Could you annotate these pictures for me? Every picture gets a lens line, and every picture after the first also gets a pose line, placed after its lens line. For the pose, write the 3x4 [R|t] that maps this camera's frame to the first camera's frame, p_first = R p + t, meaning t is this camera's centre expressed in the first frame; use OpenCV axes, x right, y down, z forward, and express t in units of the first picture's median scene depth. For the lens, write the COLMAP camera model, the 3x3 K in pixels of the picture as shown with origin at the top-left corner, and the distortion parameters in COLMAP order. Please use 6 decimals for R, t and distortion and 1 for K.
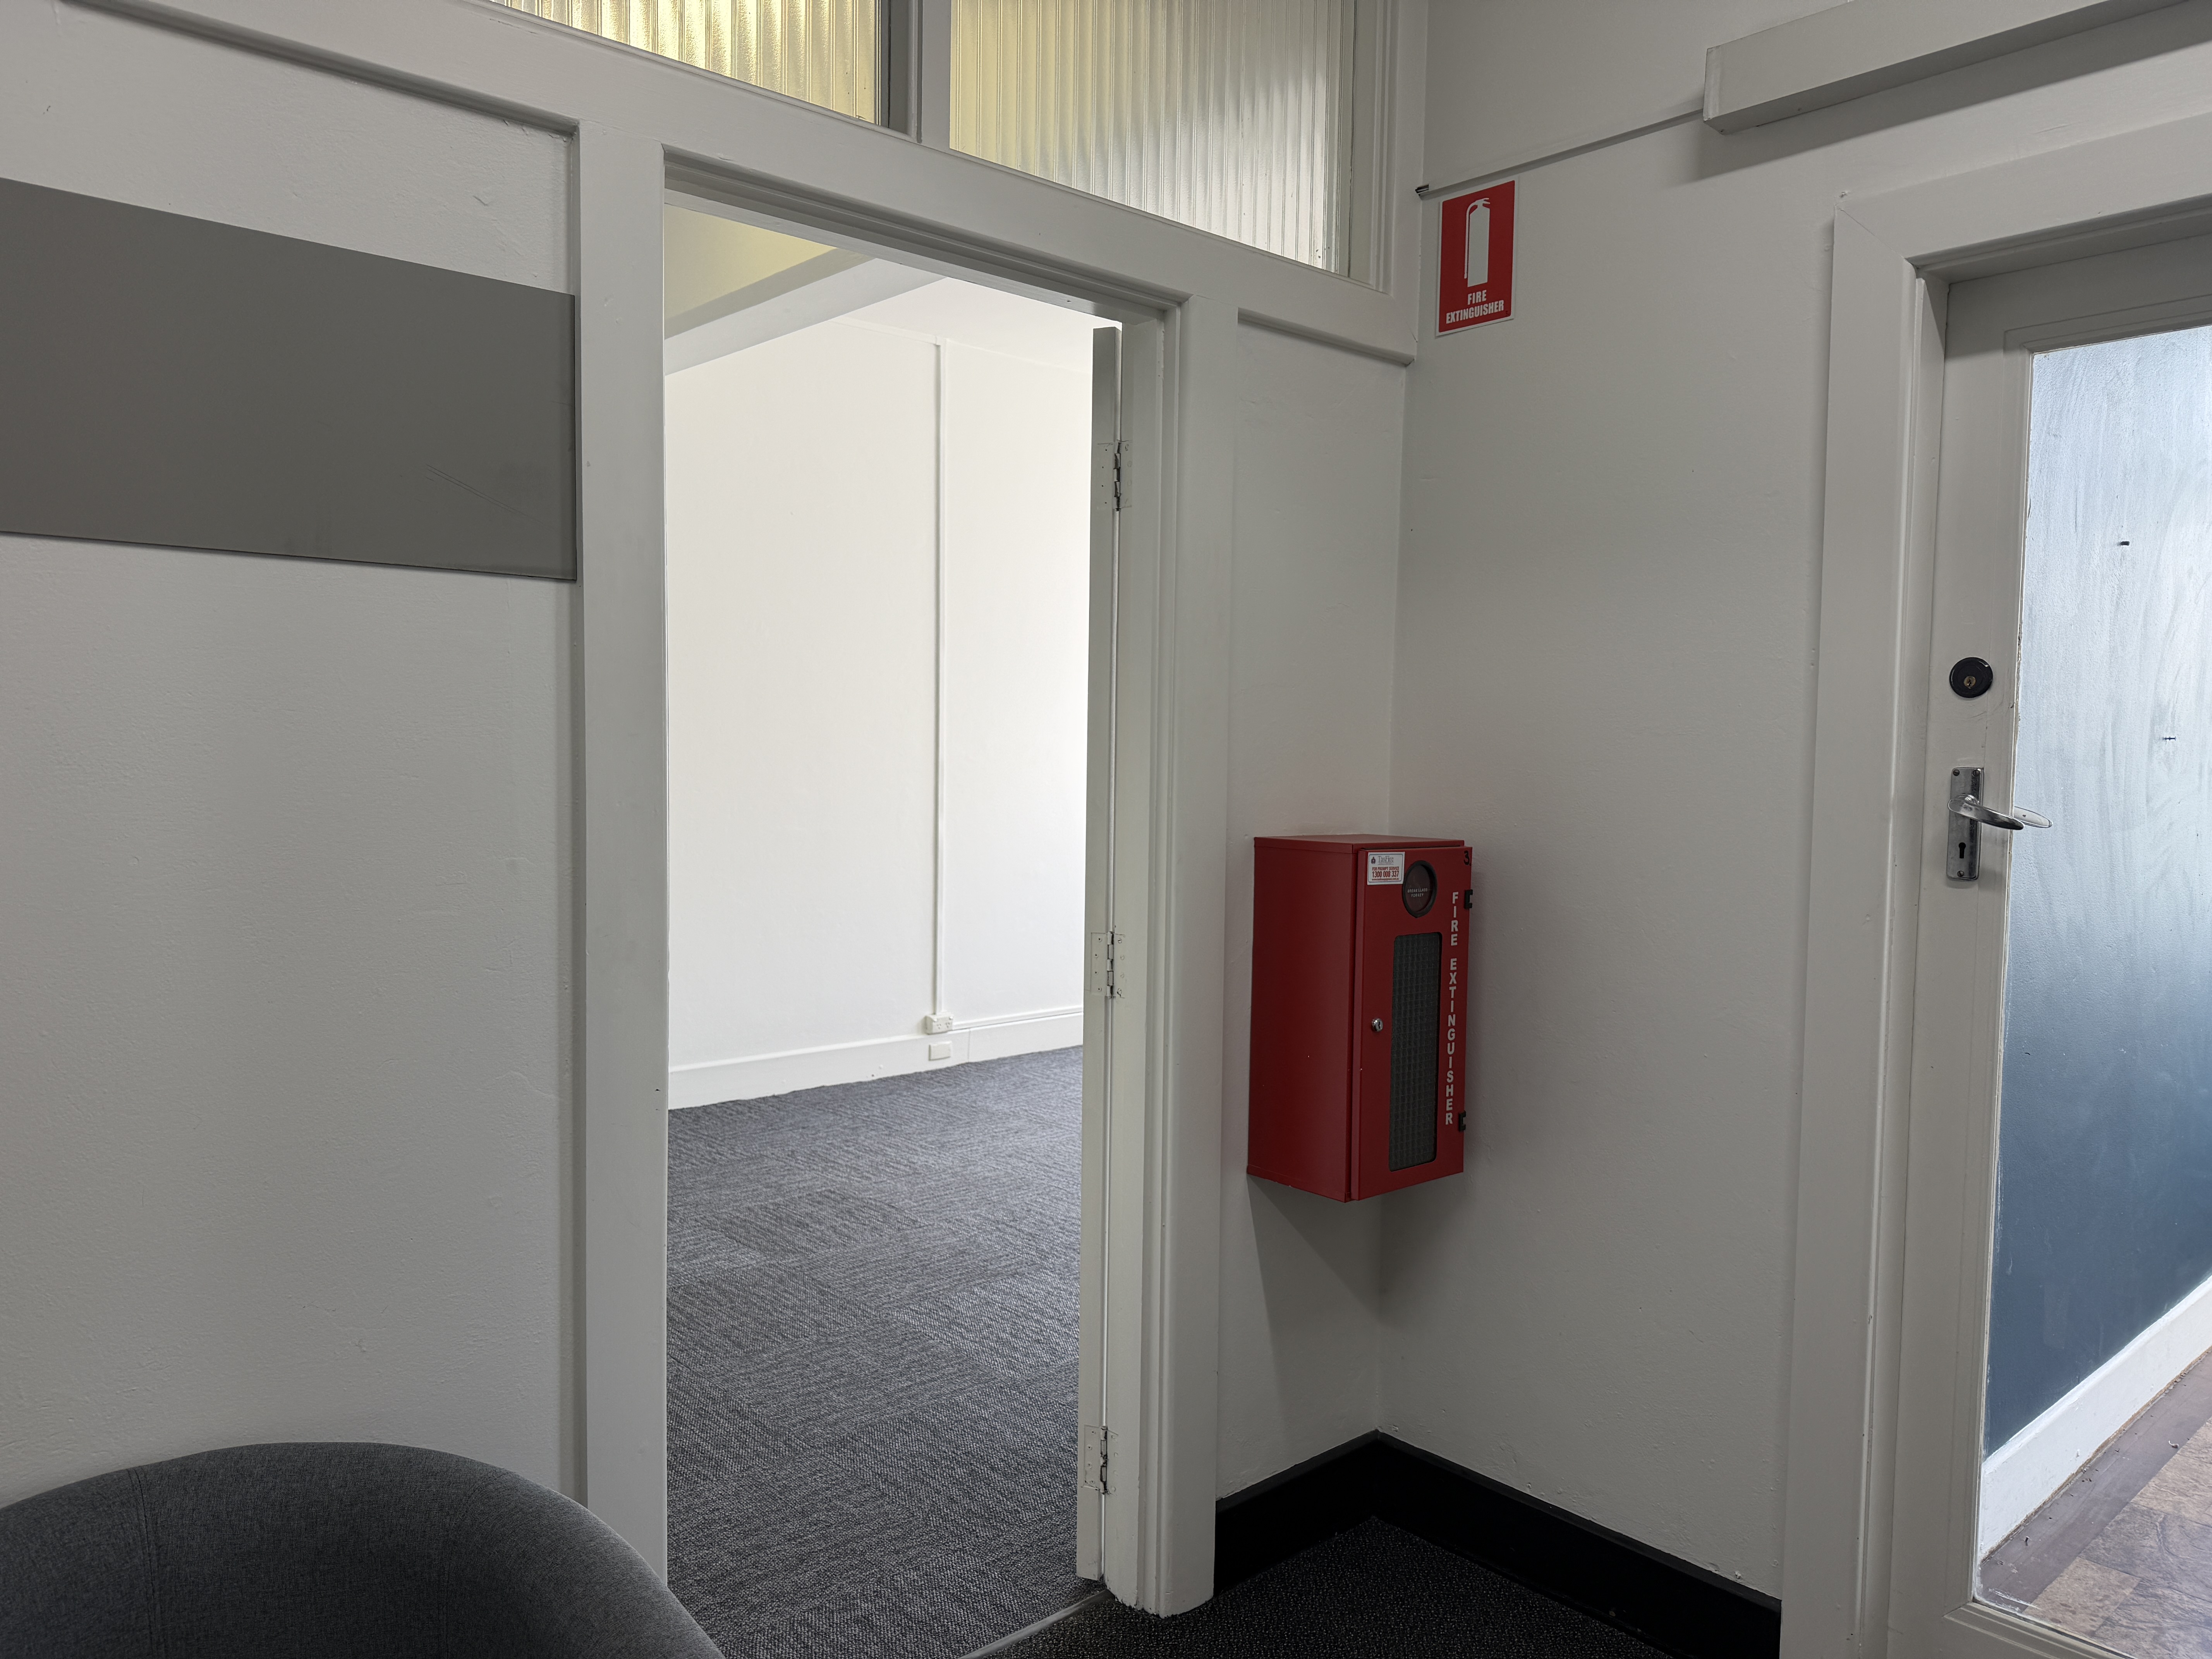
lens RADIAL K [[1531.1, 0, 1106.0], [0, 1531.1, 829.5], [0, 0, 1]] dist [0.164030, -0.287960]
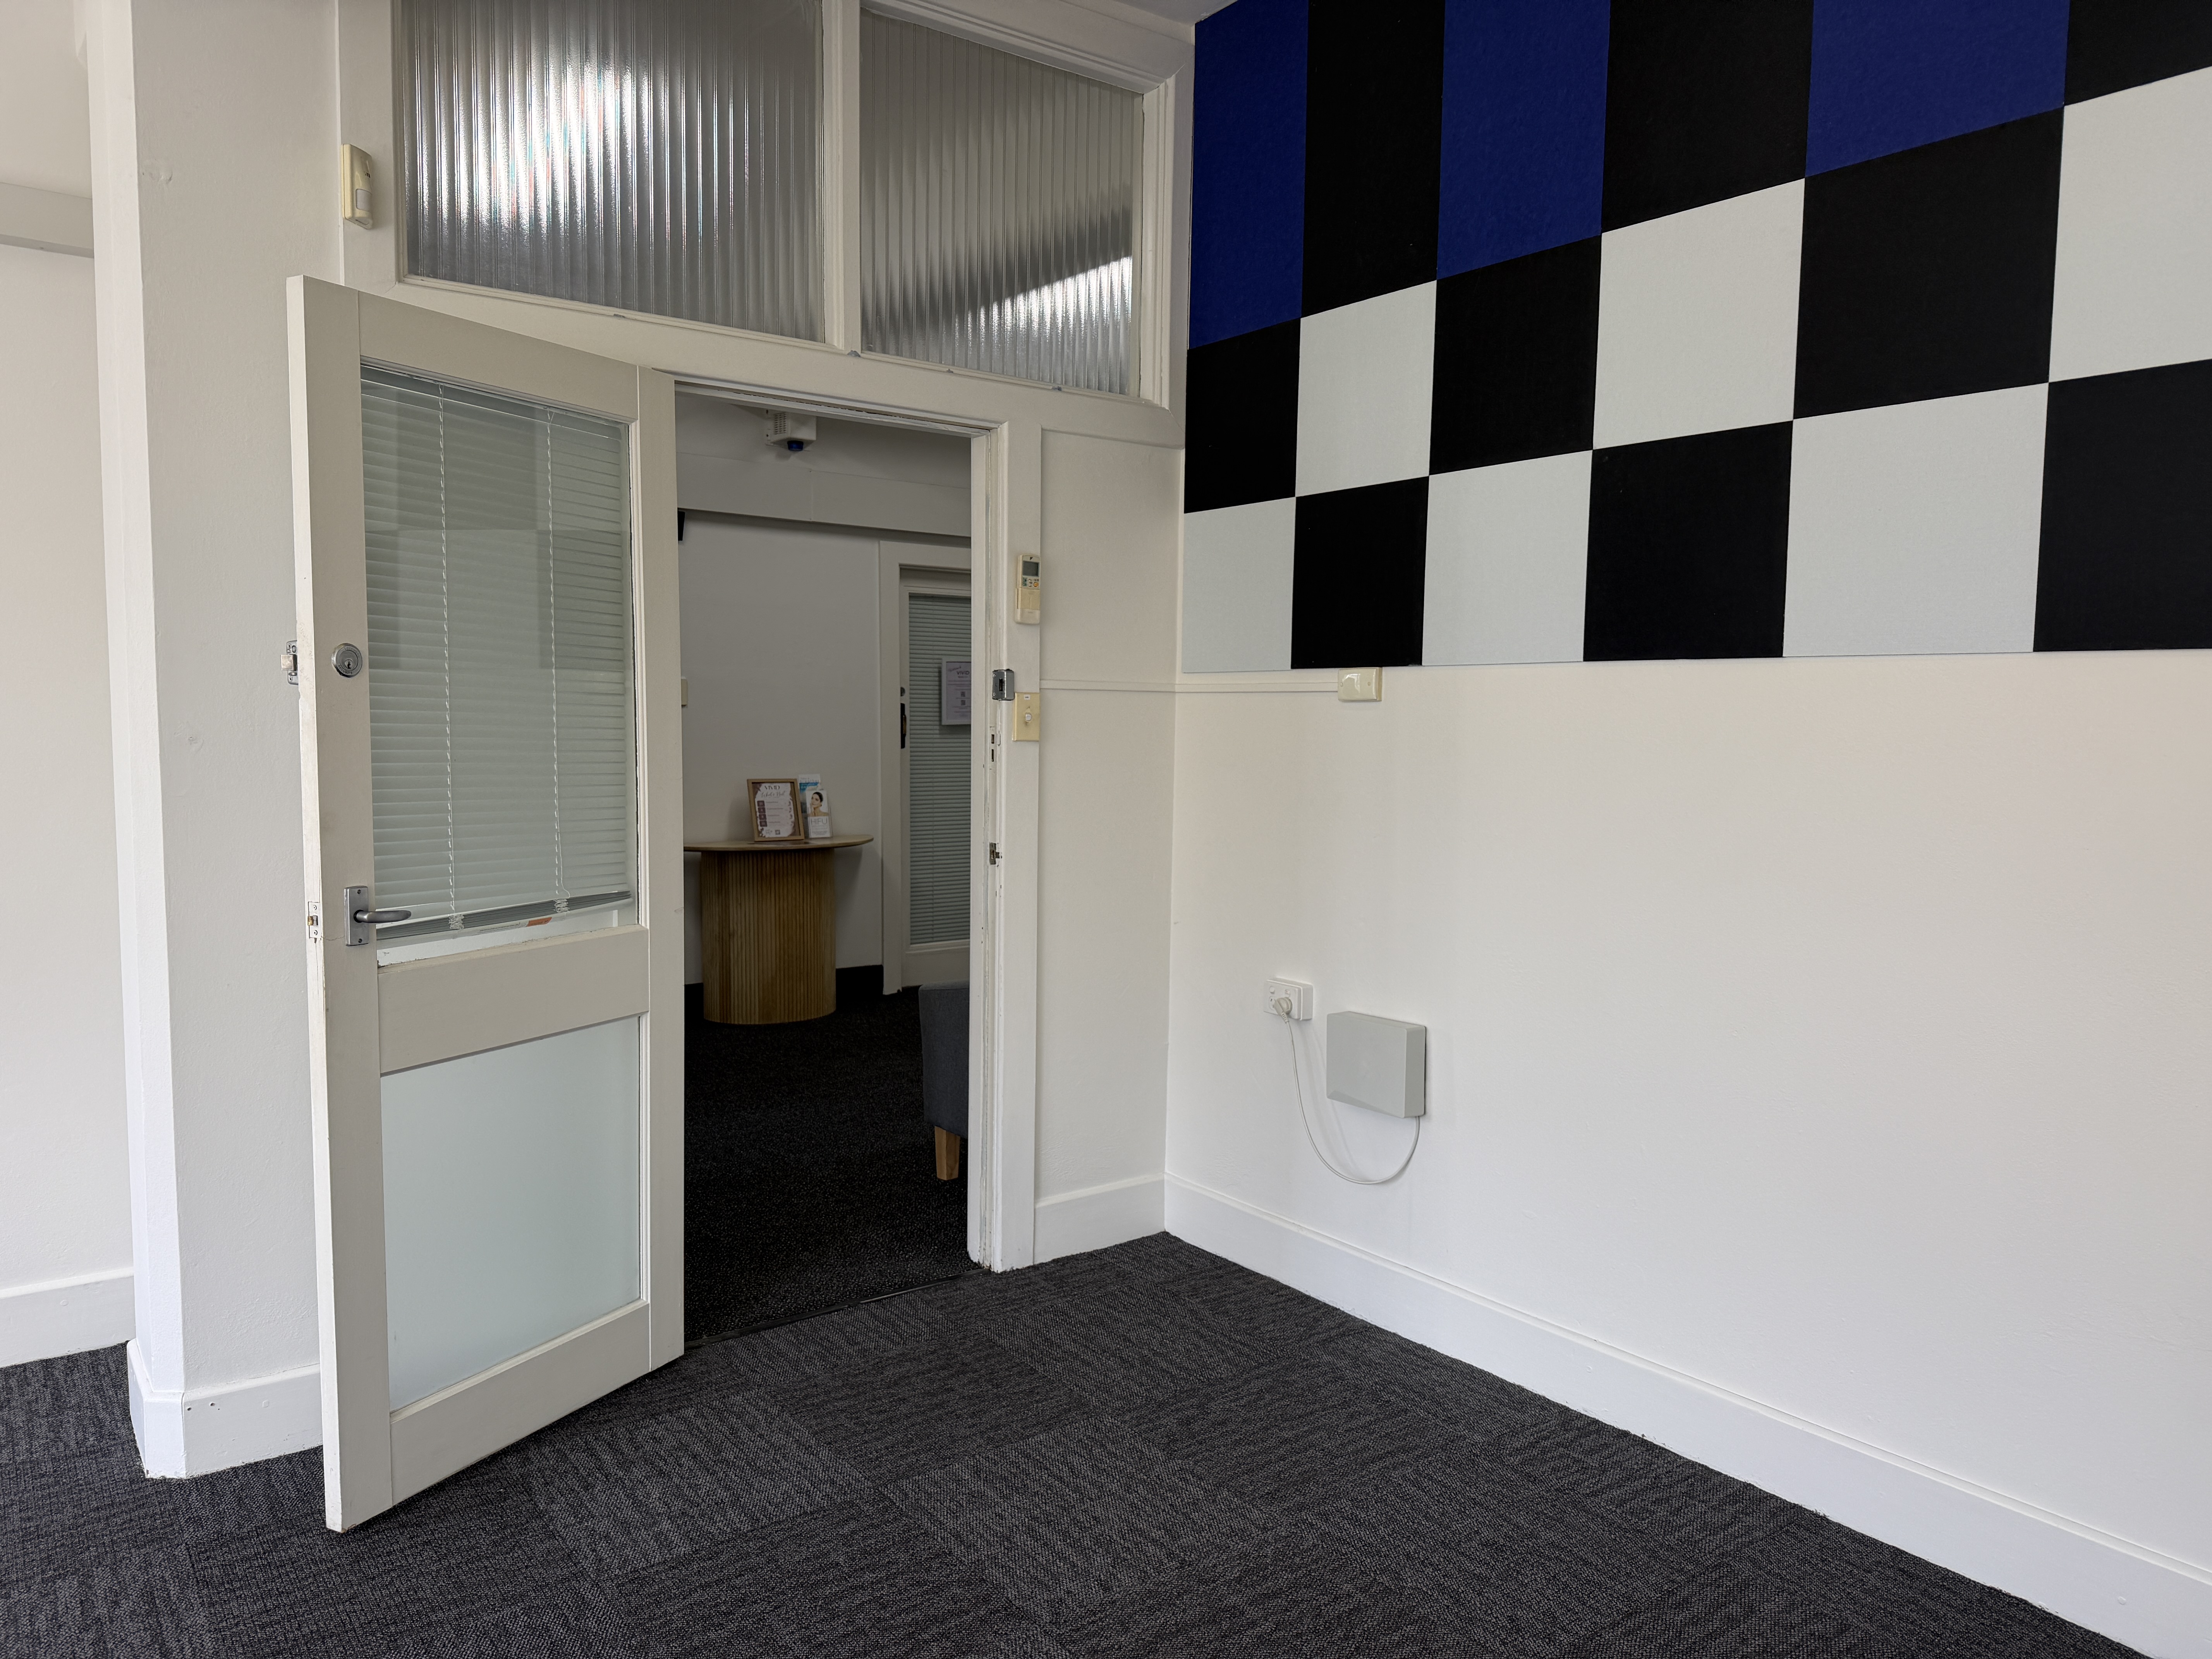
lens RADIAL K [[1531.1, 0, 1106.0], [0, 1531.1, 829.5], [0, 0, 1]] dist [0.164030, -0.287960]
pose [[-0.996280, -0.028968, 0.081157, -0.428511], [-0.017966, 0.990934, 0.133142, -0.118211], [-0.084279, 0.131188, -0.987769, 2.054234]]
